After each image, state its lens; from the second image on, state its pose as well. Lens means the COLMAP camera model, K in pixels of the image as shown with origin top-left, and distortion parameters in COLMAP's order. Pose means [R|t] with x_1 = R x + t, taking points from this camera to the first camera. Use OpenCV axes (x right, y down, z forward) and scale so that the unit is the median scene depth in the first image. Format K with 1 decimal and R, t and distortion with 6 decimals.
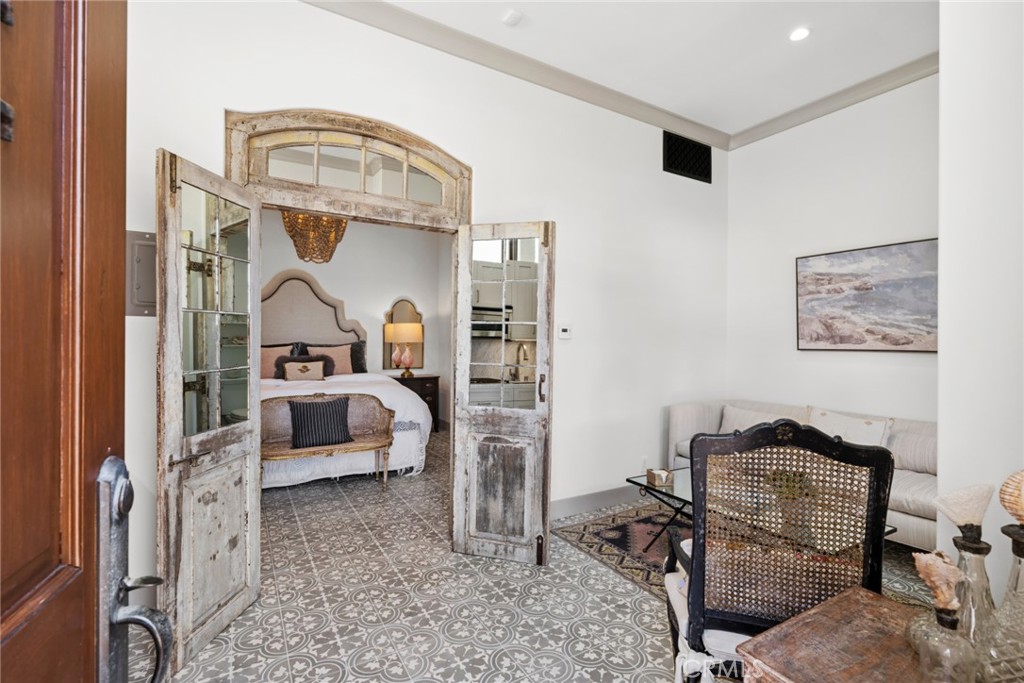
lens RADIAL K [[458.8, 0, 512.0], [0, 458.8, 341.5], [0, 0, 1]] dist [-0.000156, -0.000149]
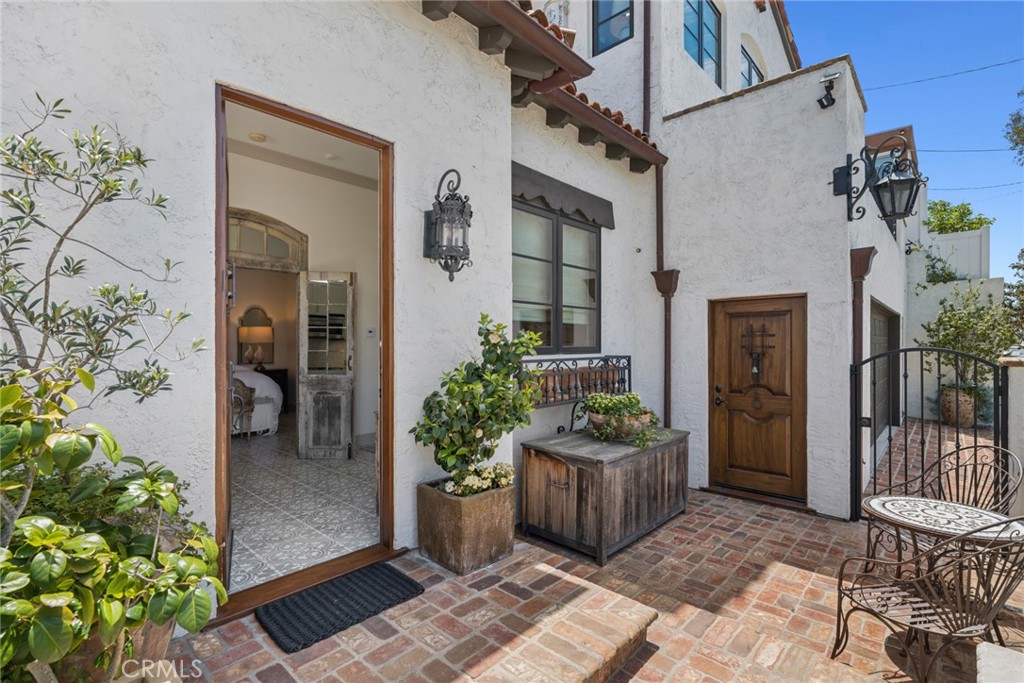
lens RADIAL K [[465.5, 0, 510.6], [0, 465.5, 348.4], [0, 0, 1]] dist [-0.000622, -0.000350]
pose [[0.957885, -0.010478, 0.286963, 0.098067], [0.008489, 0.999931, 0.008174, 0.022279], [-0.287028, -0.005393, 0.957907, -0.646726]]
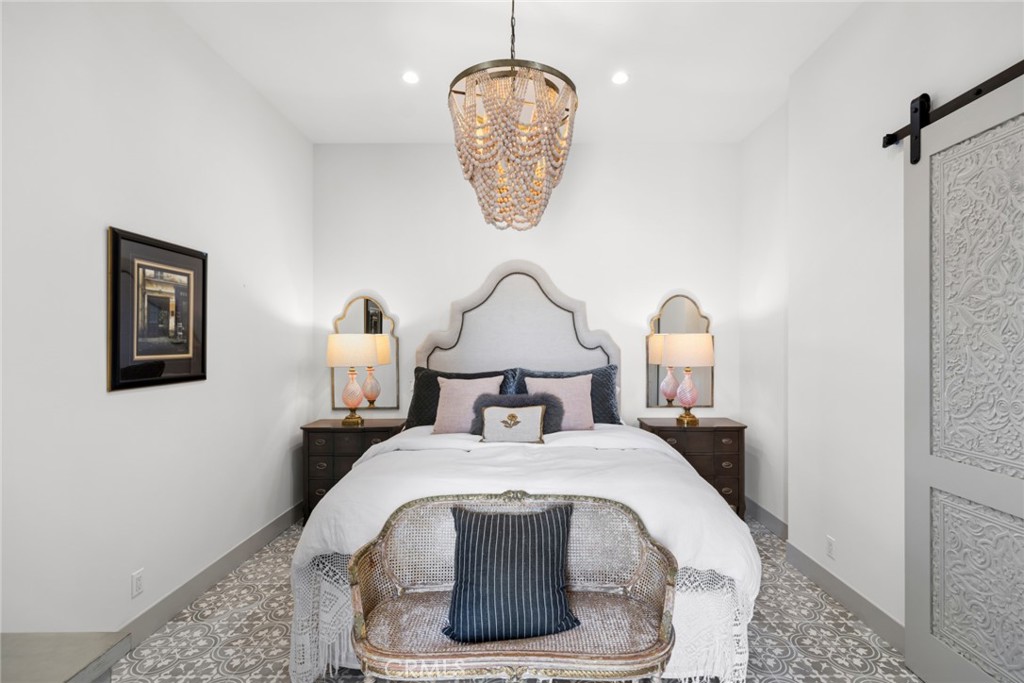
lens RADIAL K [[465.5, 0, 510.6], [0, 465.5, 348.4], [0, 0, 1]] dist [-0.000622, -0.000350]
pose [[0.848377, -0.003291, -0.529383, -0.164408], [0.006436, 0.999971, 0.004098, -0.040130], [0.529354, -0.006884, 0.848373, 0.585562]]
